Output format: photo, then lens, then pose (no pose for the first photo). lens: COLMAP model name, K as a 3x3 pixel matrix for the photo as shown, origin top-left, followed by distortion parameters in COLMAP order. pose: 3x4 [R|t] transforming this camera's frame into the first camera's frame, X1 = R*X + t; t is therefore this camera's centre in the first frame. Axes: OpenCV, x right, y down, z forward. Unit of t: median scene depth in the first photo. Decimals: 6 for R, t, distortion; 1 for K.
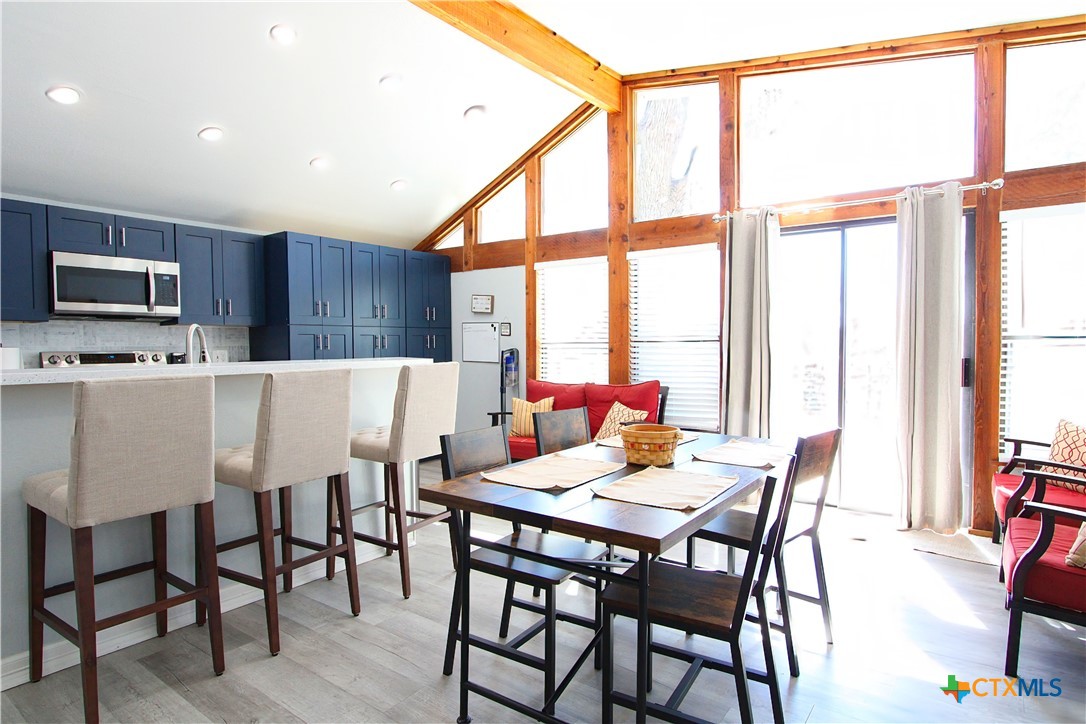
lens RADIAL K [[603.9, 0, 543.0], [0, 603.9, 362.0], [0, 0, 1]] dist [-0.004374, -0.001064]
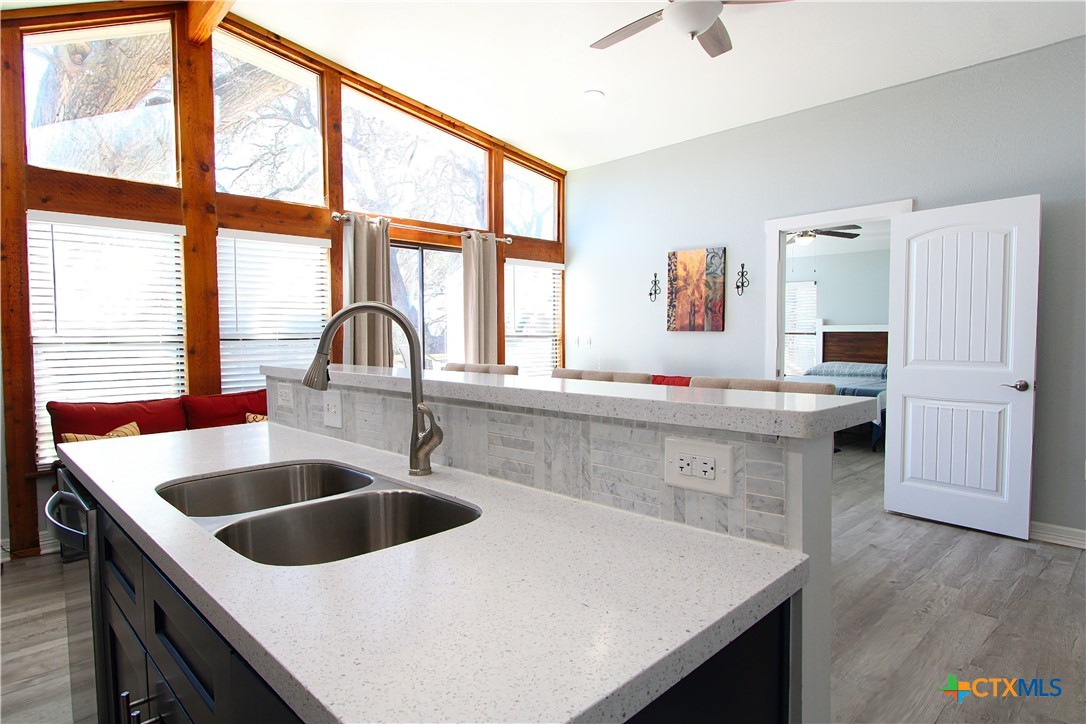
lens RADIAL K [[603.9, 0, 543.0], [0, 603.9, 362.0], [0, 0, 1]] dist [-0.004374, -0.001064]
pose [[0.162891, -0.035763, 0.985996, -0.621435], [0.043039, 0.998649, 0.029112, -0.010707], [-0.985705, 0.037694, 0.164210, 0.488130]]
